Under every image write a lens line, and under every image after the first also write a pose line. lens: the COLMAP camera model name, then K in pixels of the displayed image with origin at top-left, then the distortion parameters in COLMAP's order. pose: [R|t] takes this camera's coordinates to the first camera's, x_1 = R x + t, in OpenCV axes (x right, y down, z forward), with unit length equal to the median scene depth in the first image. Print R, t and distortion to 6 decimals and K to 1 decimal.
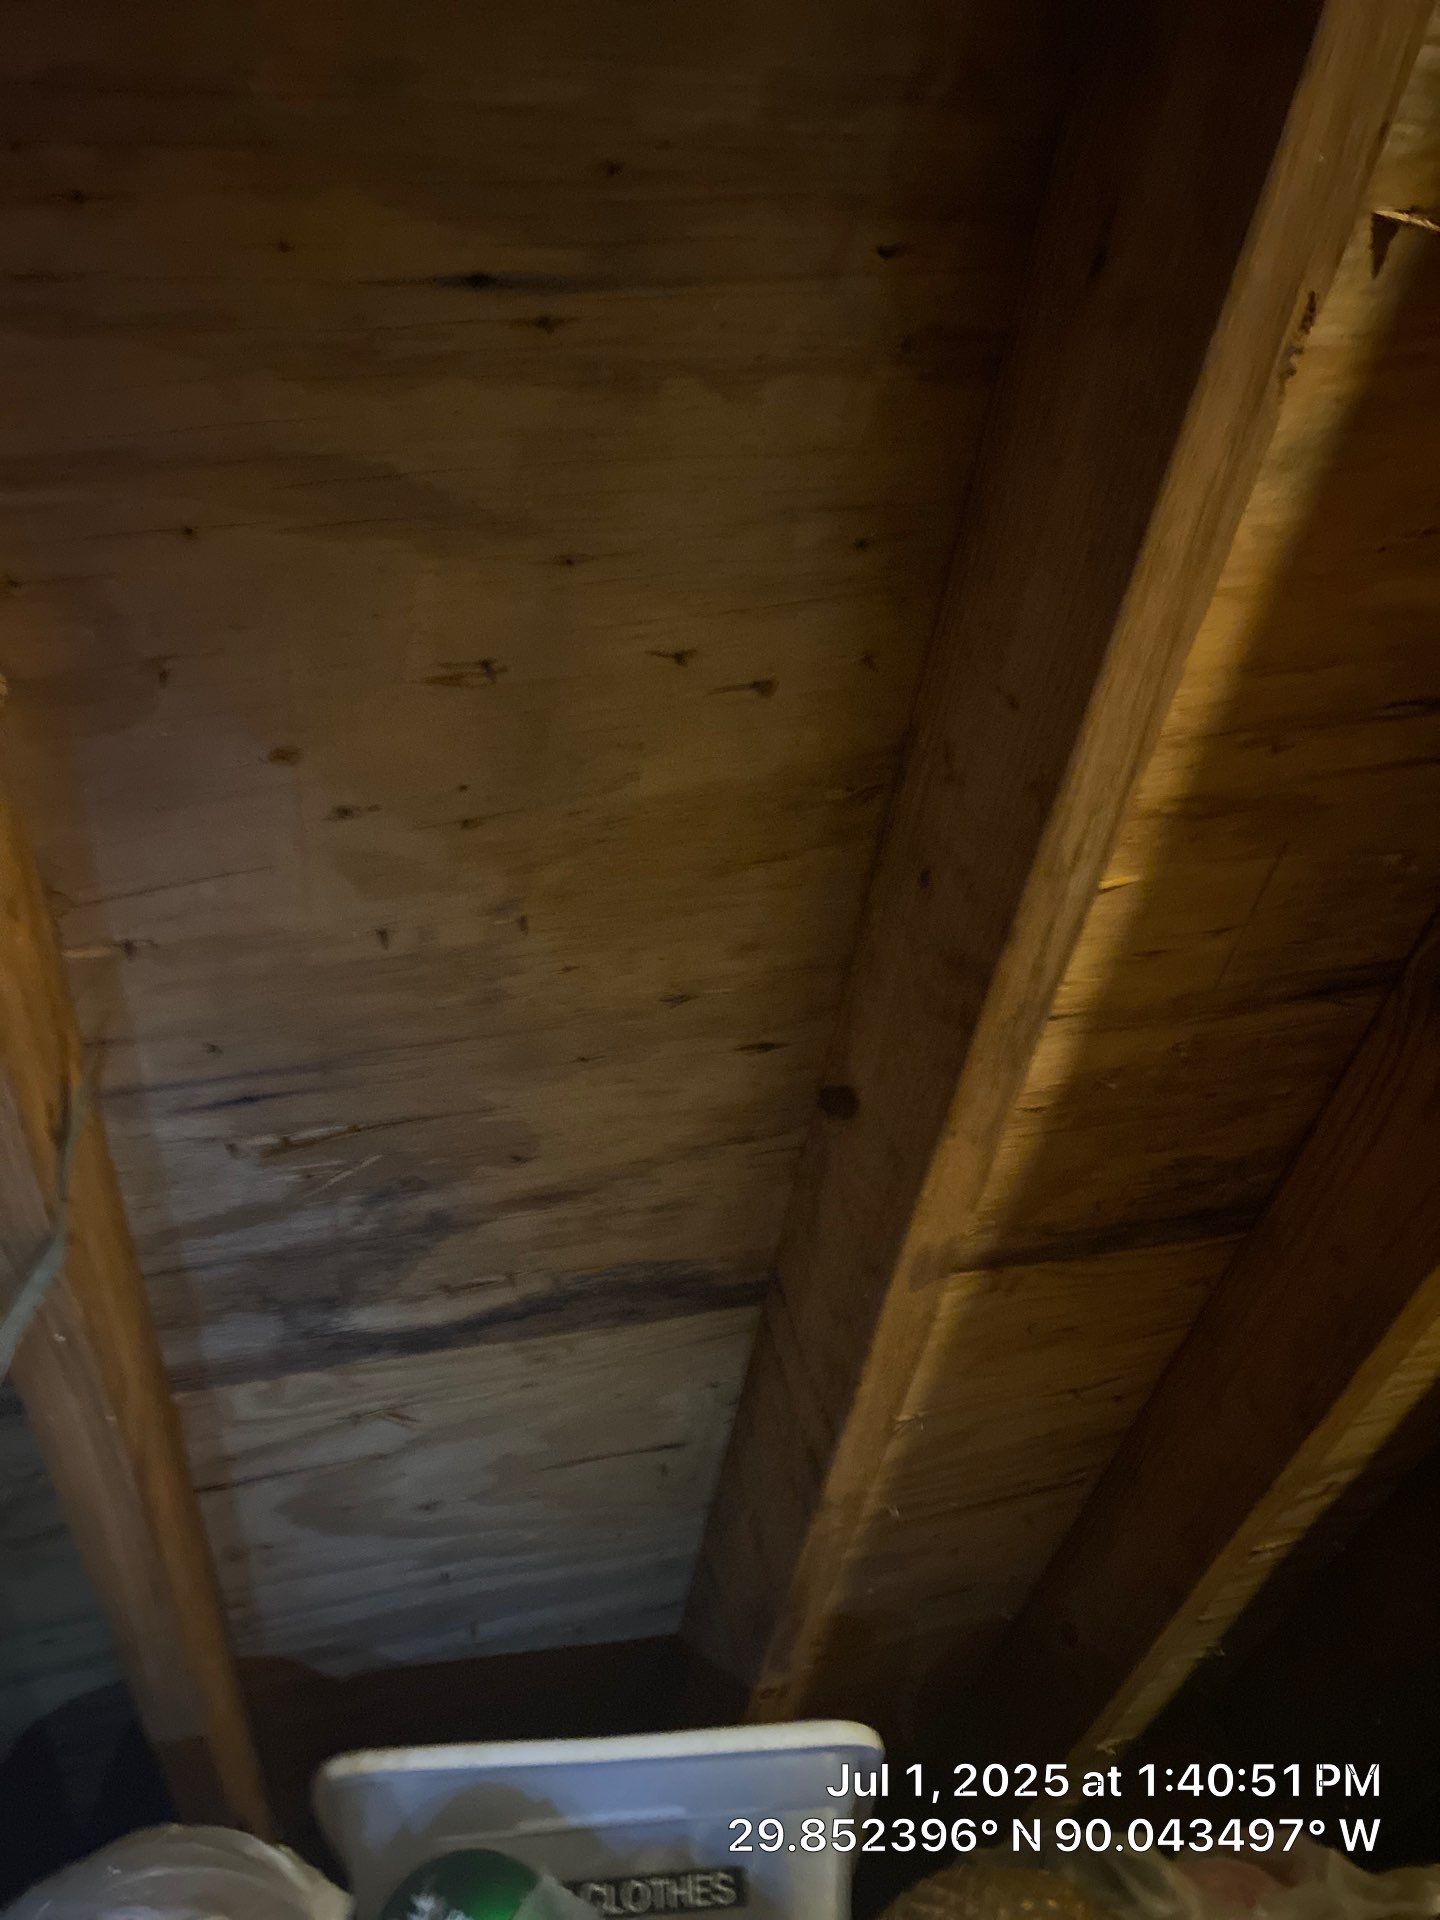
lens RADIAL K [[1447.9, 0, 648.4], [0, 1447.9, 986.7], [0, 0, 1]] dist [0.039132, -0.058211]
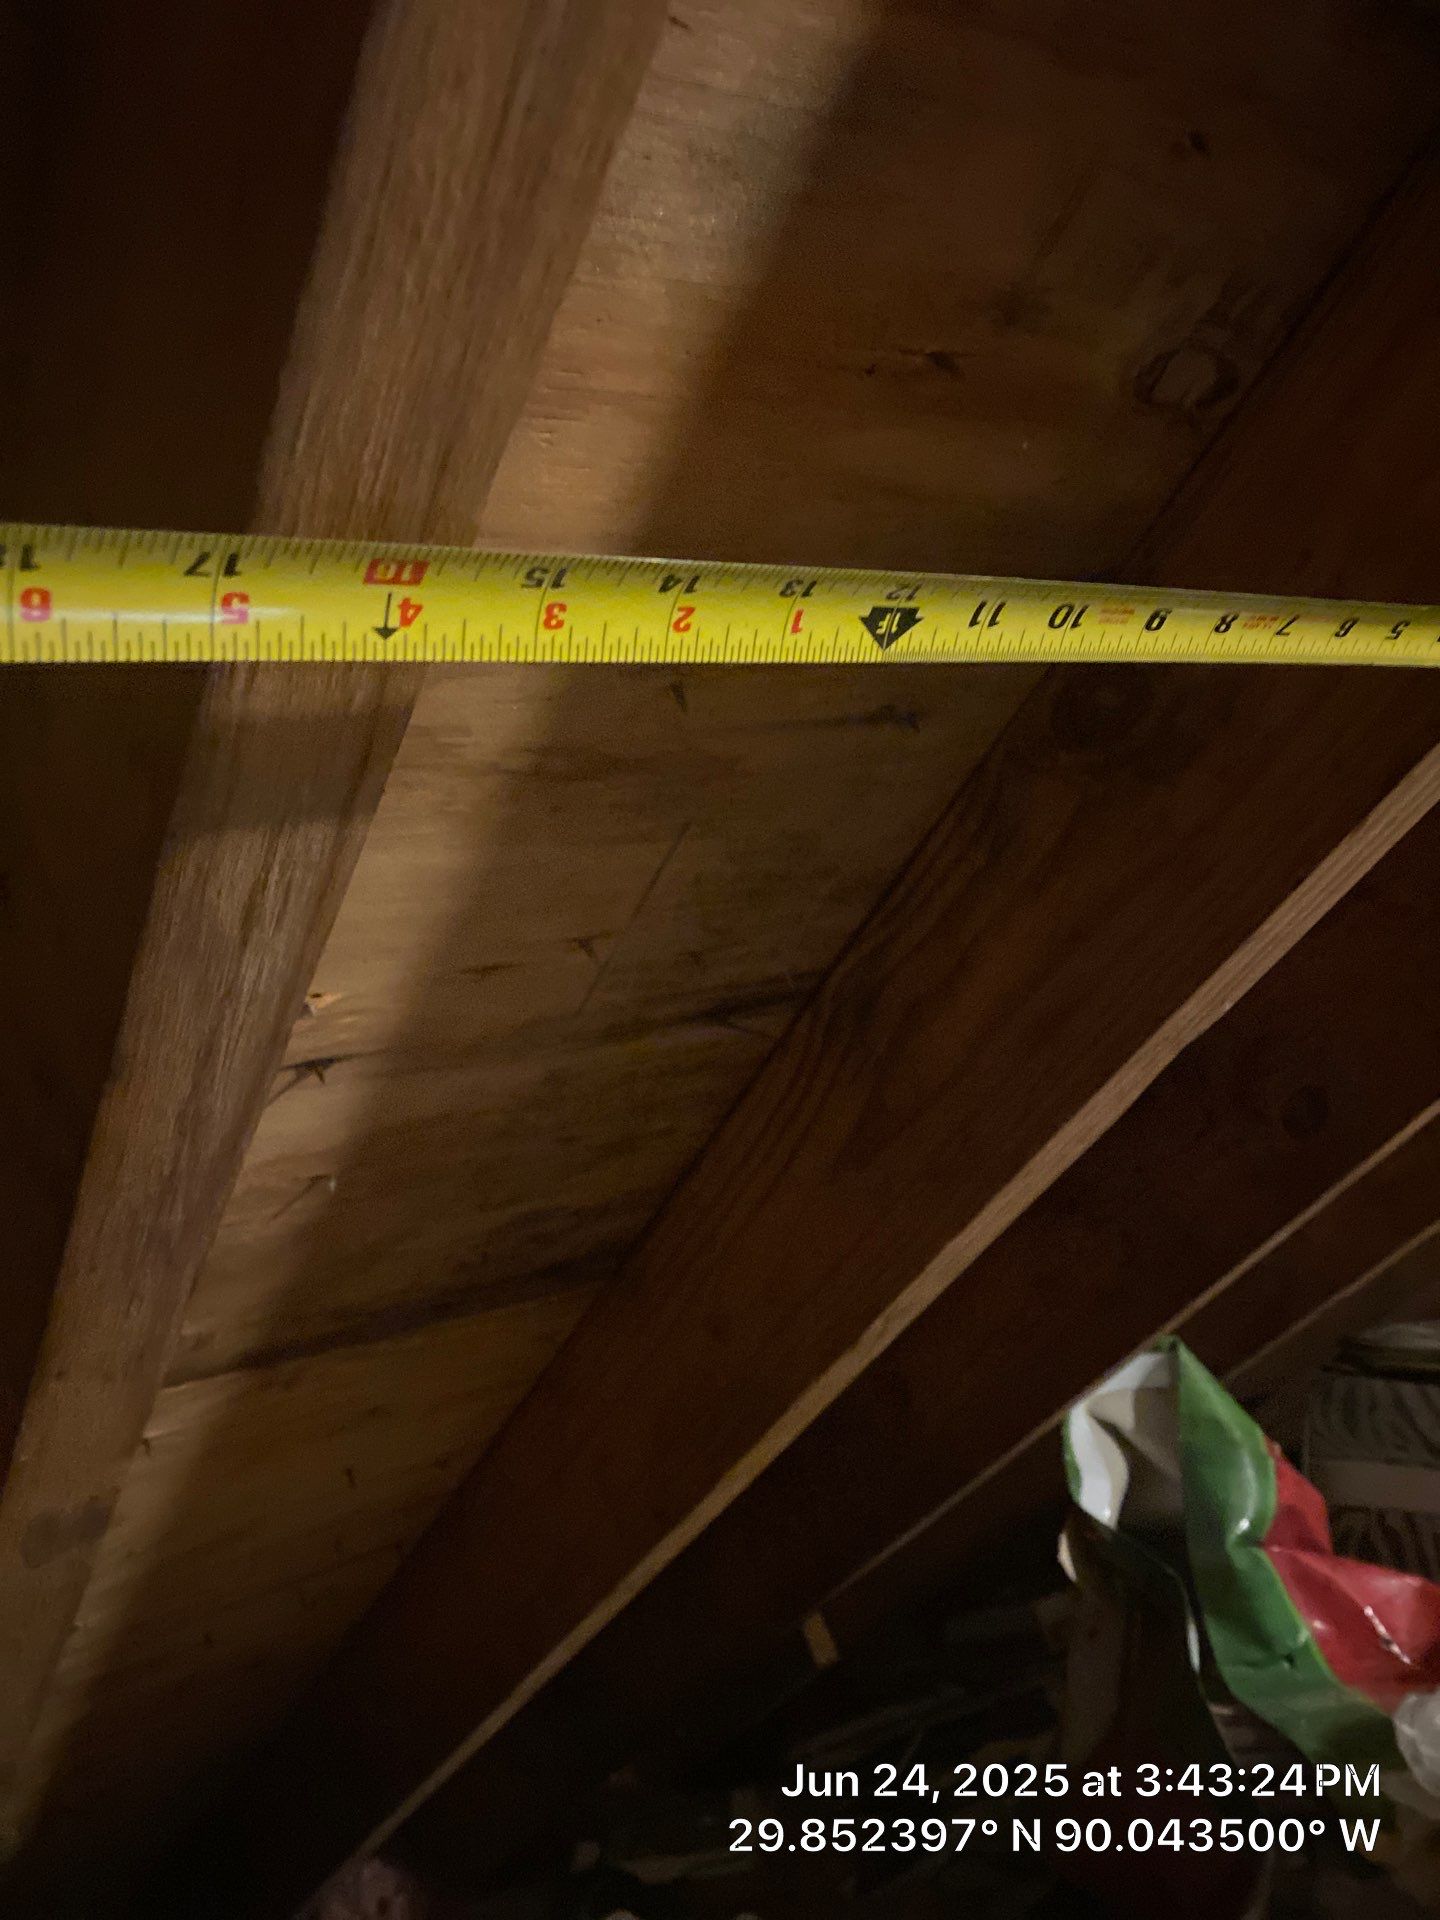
lens RADIAL K [[1493.5, 0, 712.4], [0, 1493.5, 982.6], [0, 0, 1]] dist [0.043640, -0.060255]
pose [[0.908170, 0.027329, 0.417708, 0.165685], [-0.074154, 0.992588, 0.096283, -0.089943], [-0.411981, -0.118416, 0.903465, 0.372561]]
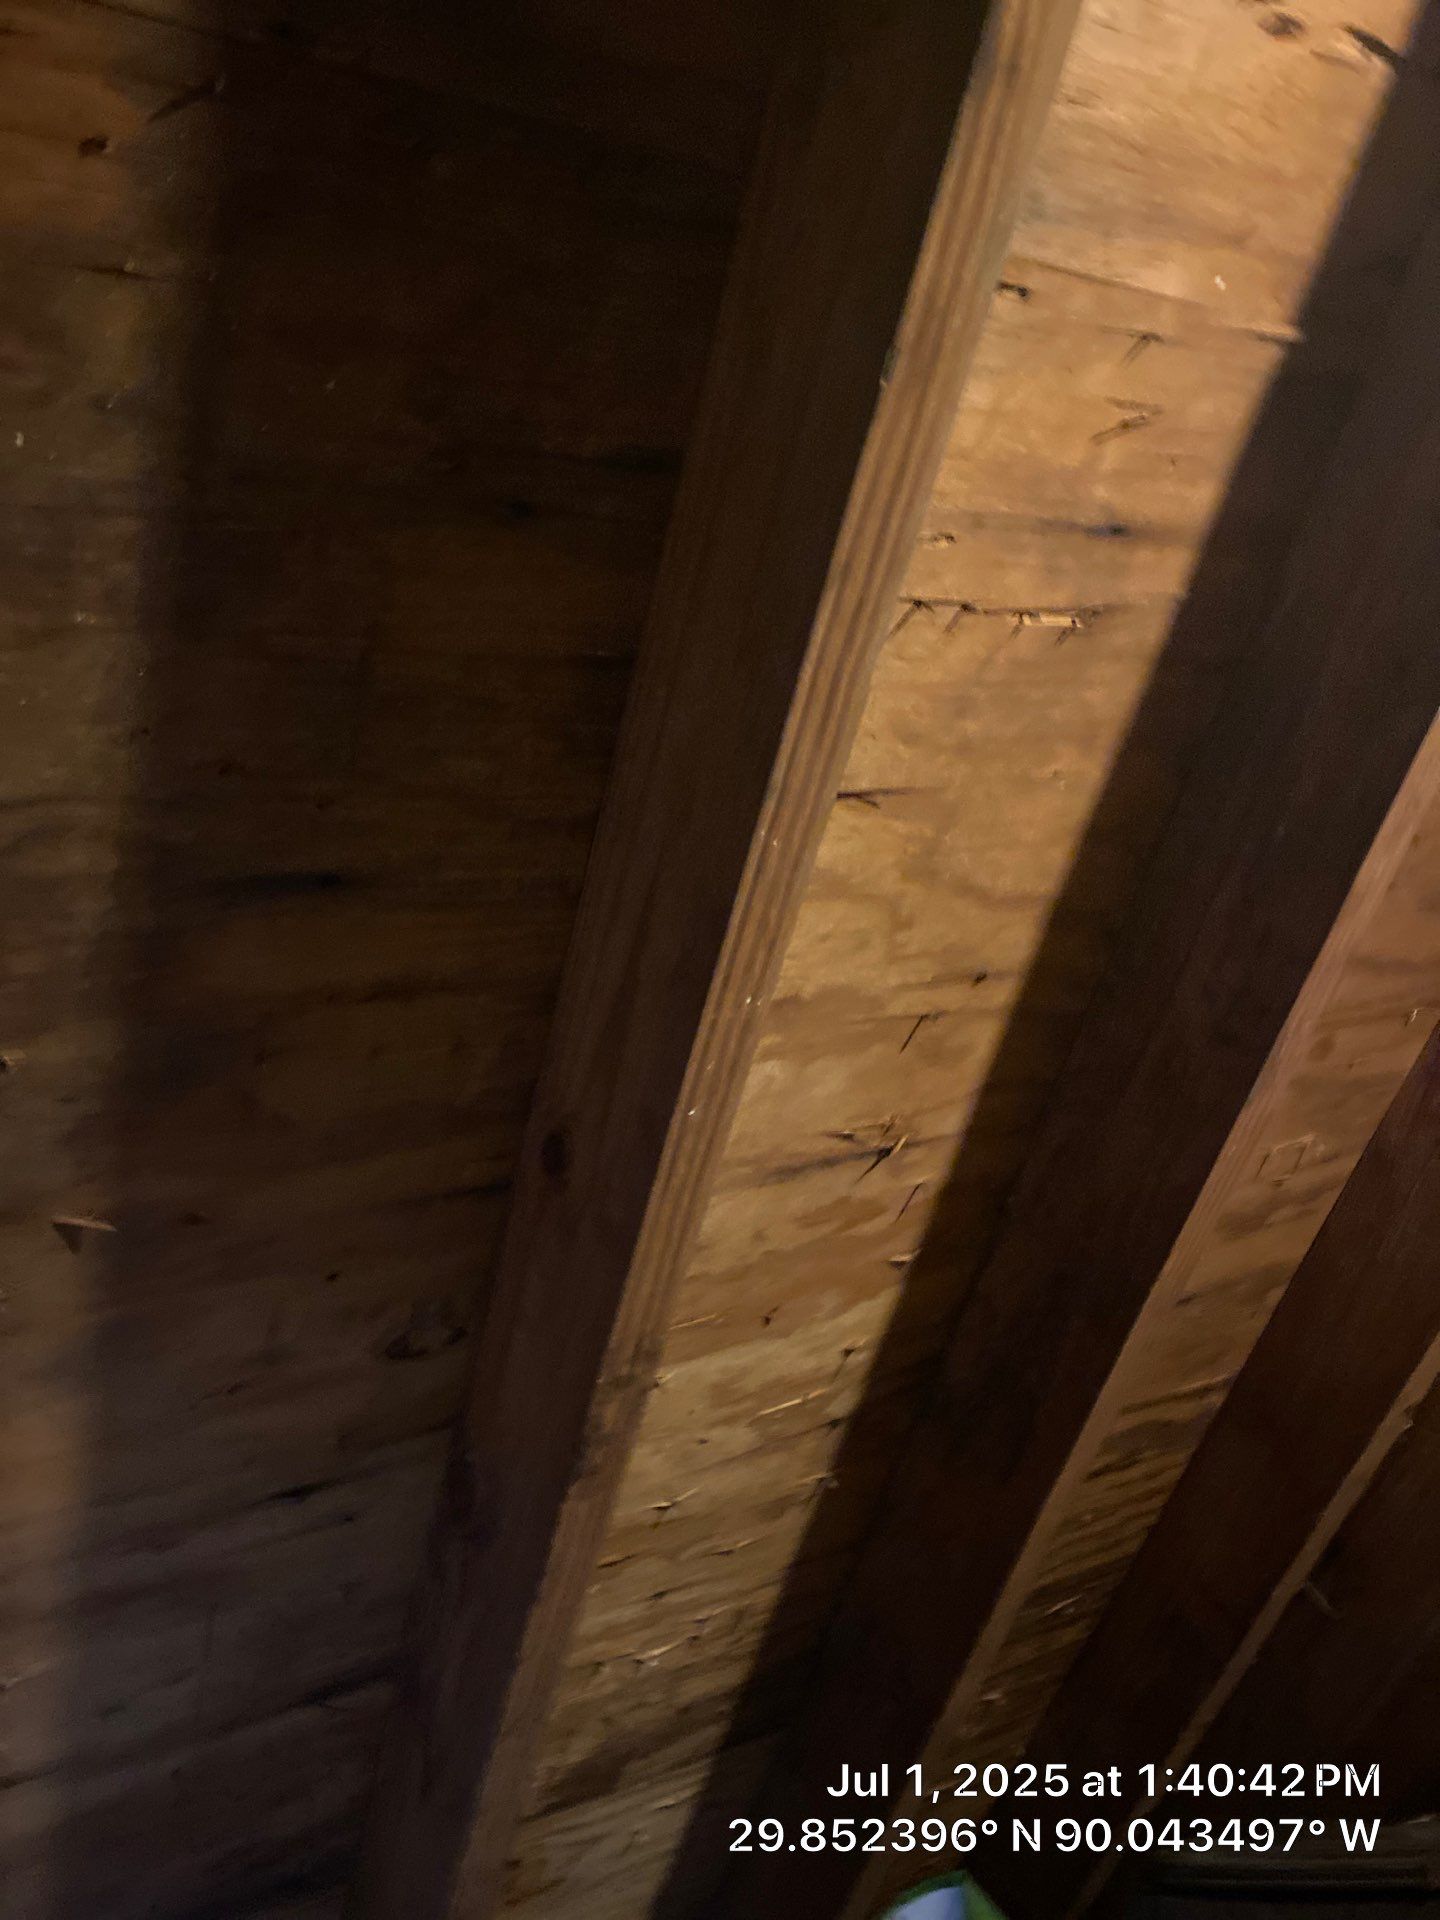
lens RADIAL K [[1500.0, 0, 720.0], [0, 1500.0, 960.0], [0, 0, 1]] dist [0.045636, -0.065960]
pose [[0.958920, 0.008360, 0.283553, 0.471245], [0.048604, 0.979943, -0.193261, -0.331401], [-0.279481, 0.199103, 0.939281, -0.266505]]
